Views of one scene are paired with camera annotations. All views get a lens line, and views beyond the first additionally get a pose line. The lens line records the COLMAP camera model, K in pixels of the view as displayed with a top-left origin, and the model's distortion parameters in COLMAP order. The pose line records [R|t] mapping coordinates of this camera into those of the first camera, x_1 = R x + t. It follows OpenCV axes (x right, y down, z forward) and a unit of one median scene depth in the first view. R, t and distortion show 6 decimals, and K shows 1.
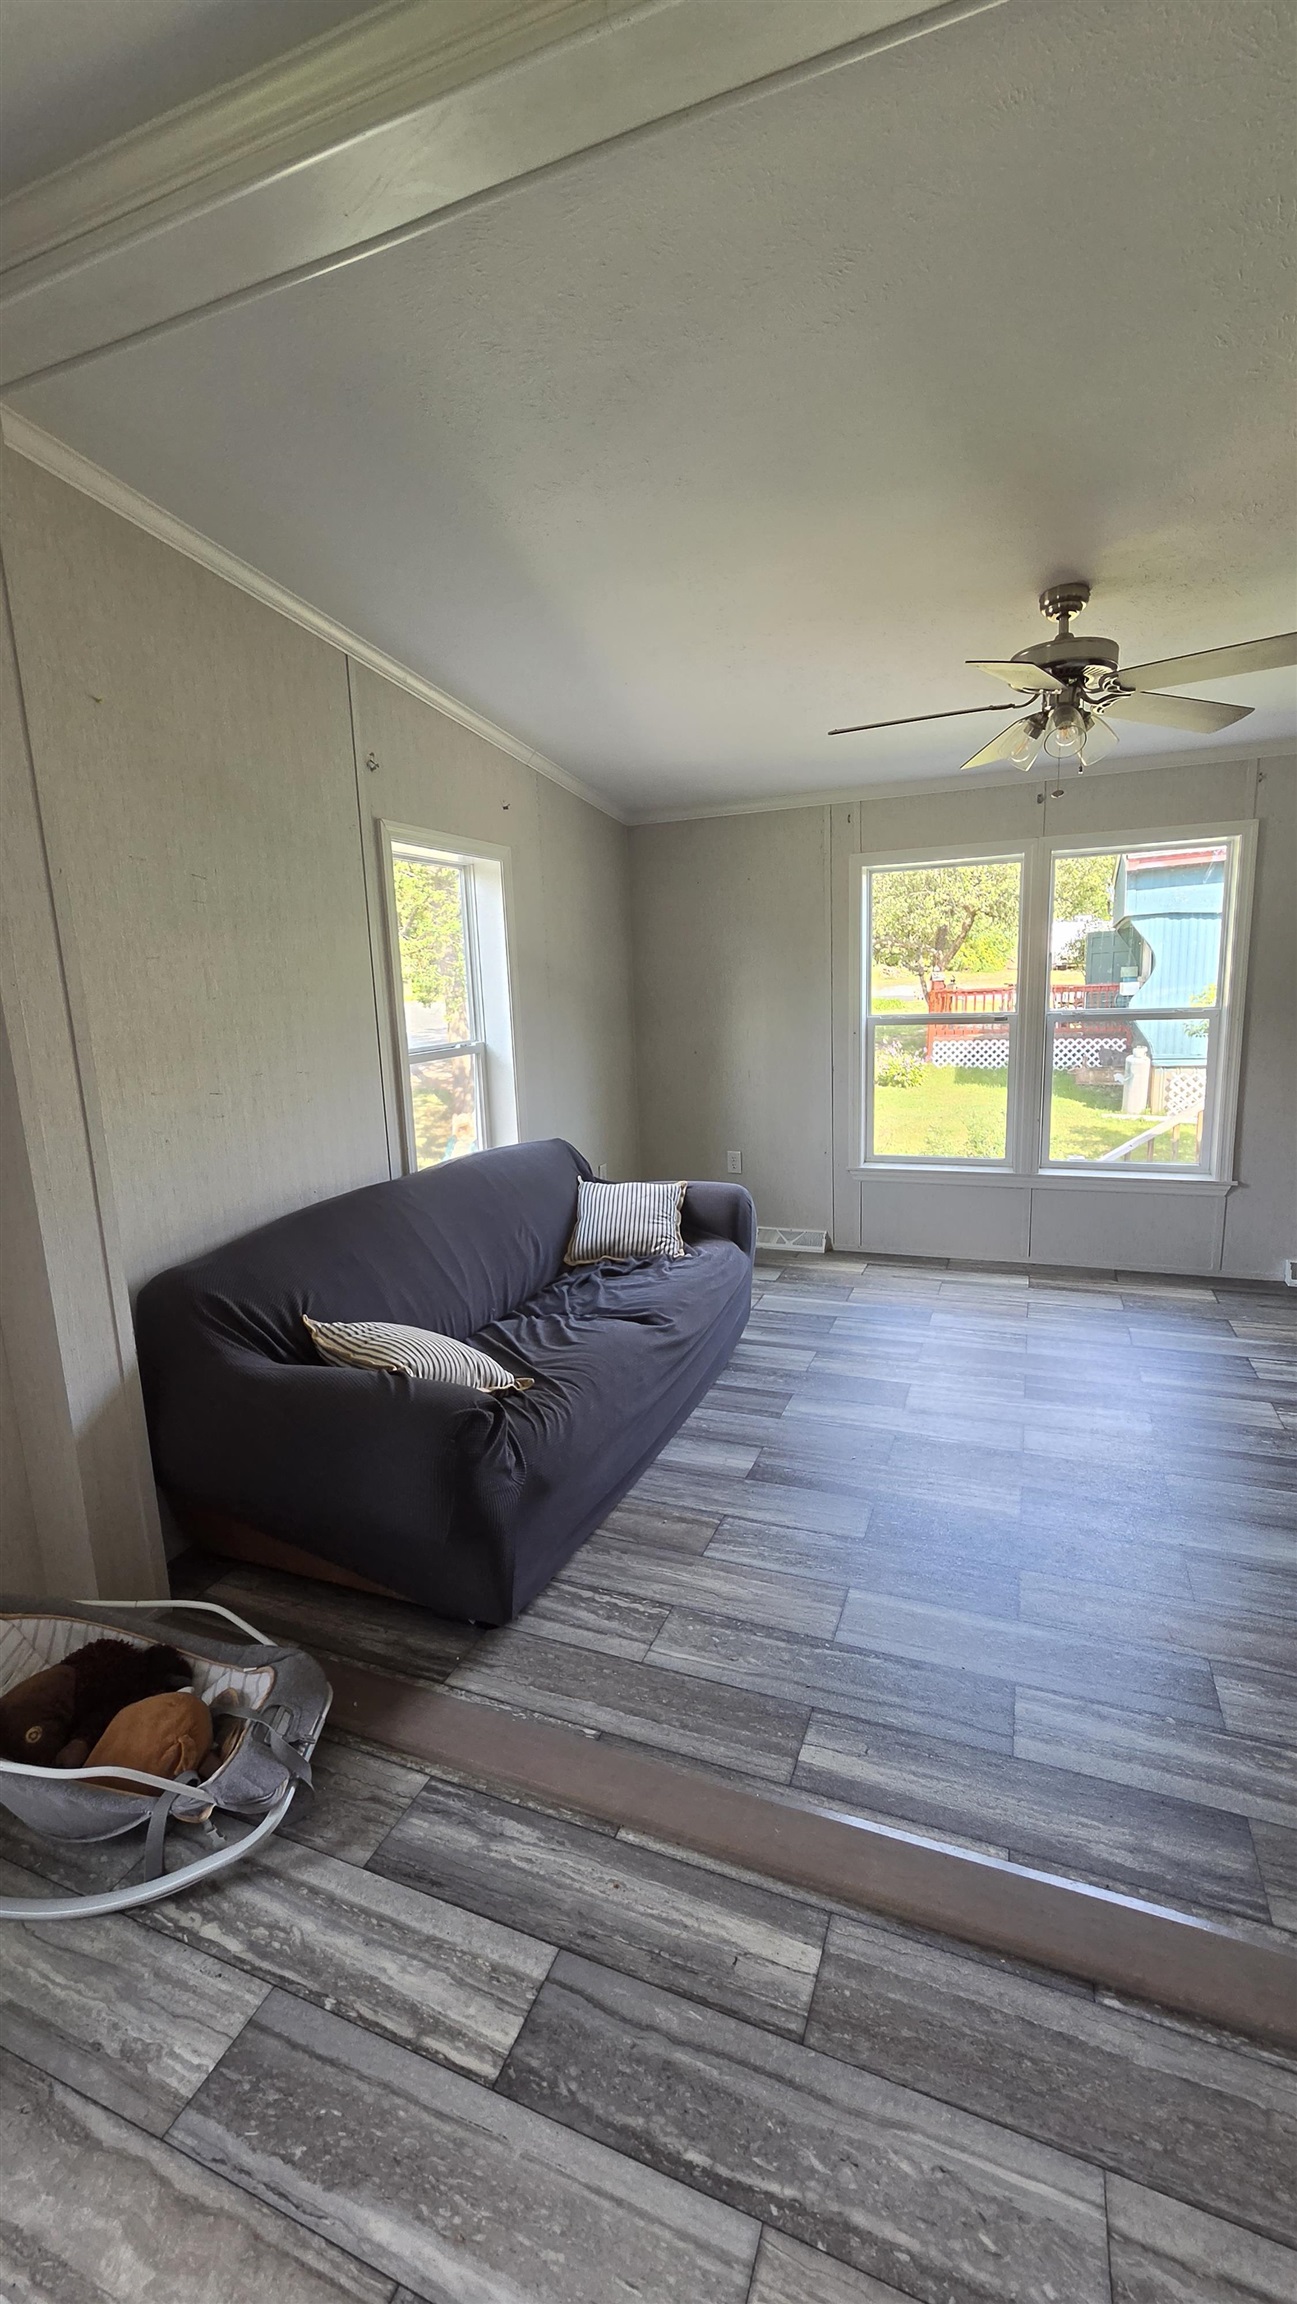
lens RADIAL K [[956.0, 0, 638.2], [0, 956.0, 1156.0], [0, 0, 1]] dist [-0.010904, 0.008433]
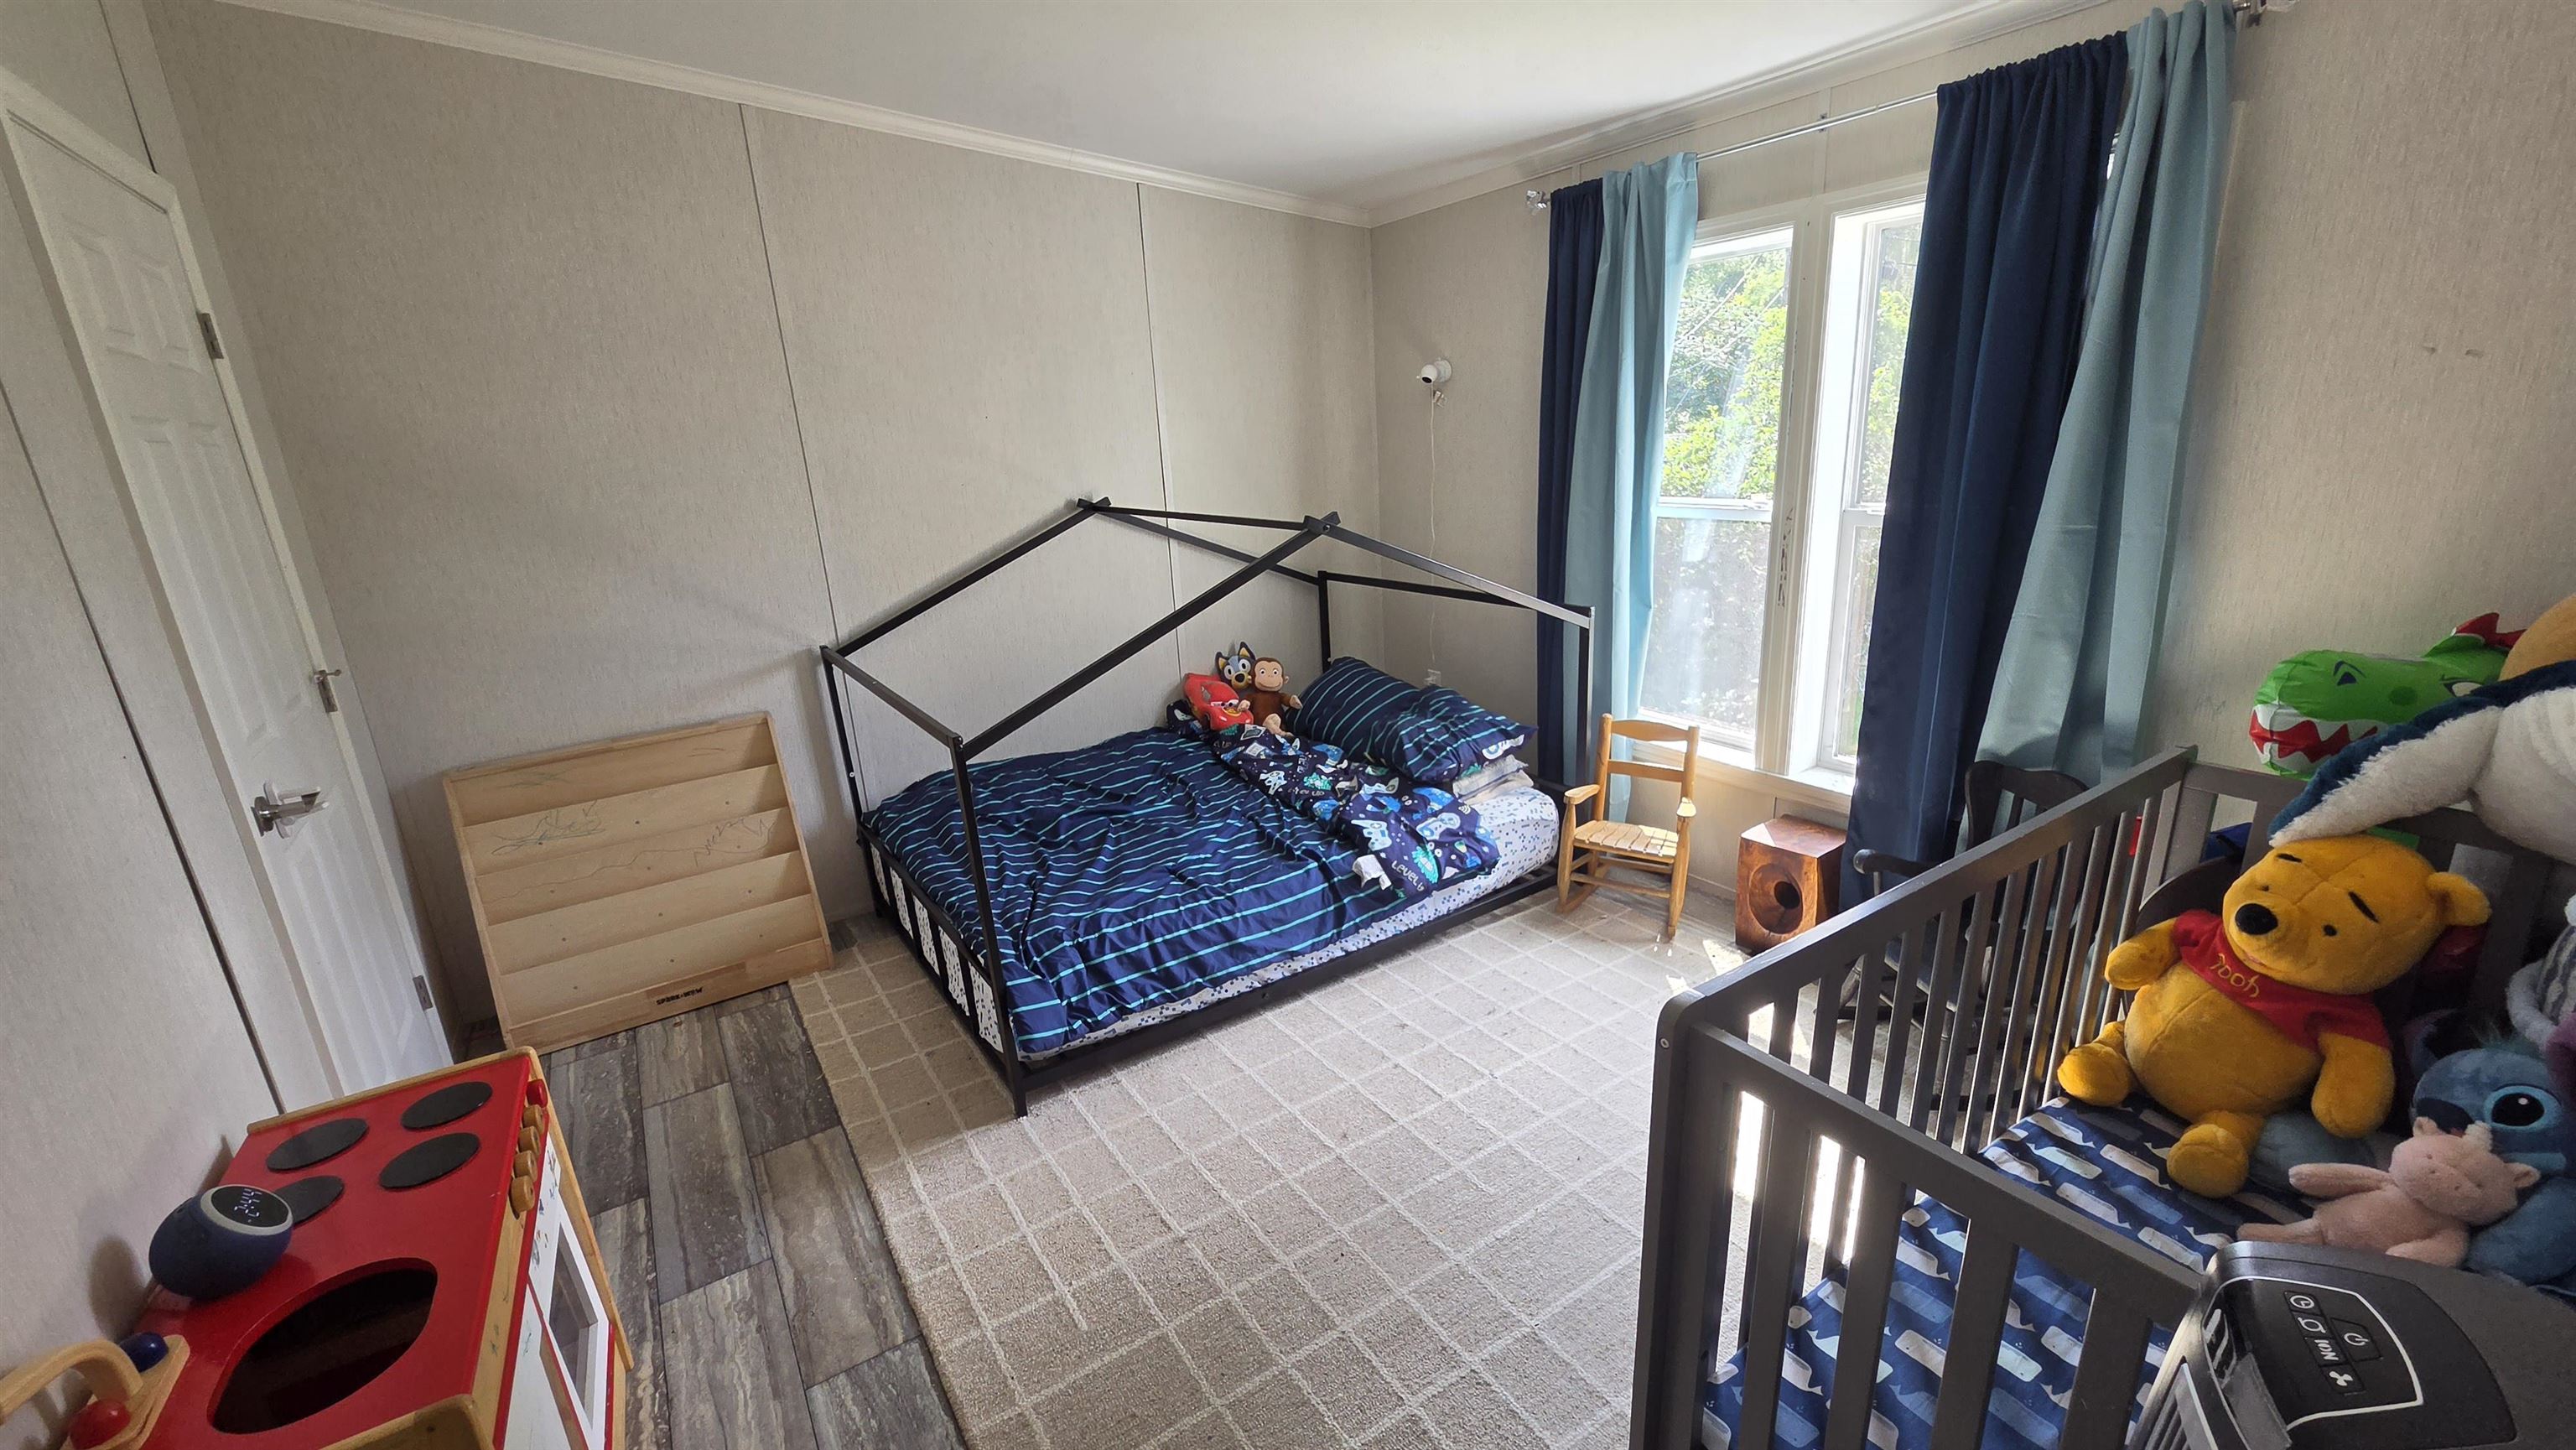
lens RADIAL K [[1068.9, 0, 1288.6], [0, 1068.9, 730.0], [0, 0, 1]] dist [-0.010904, 0.008433]
pose [[-0.817598, -0.081156, 0.570041, -1.919378], [0.192810, 0.894271, 0.403861, -0.254936], [-0.542547, 0.440106, -0.715506, 1.281849]]
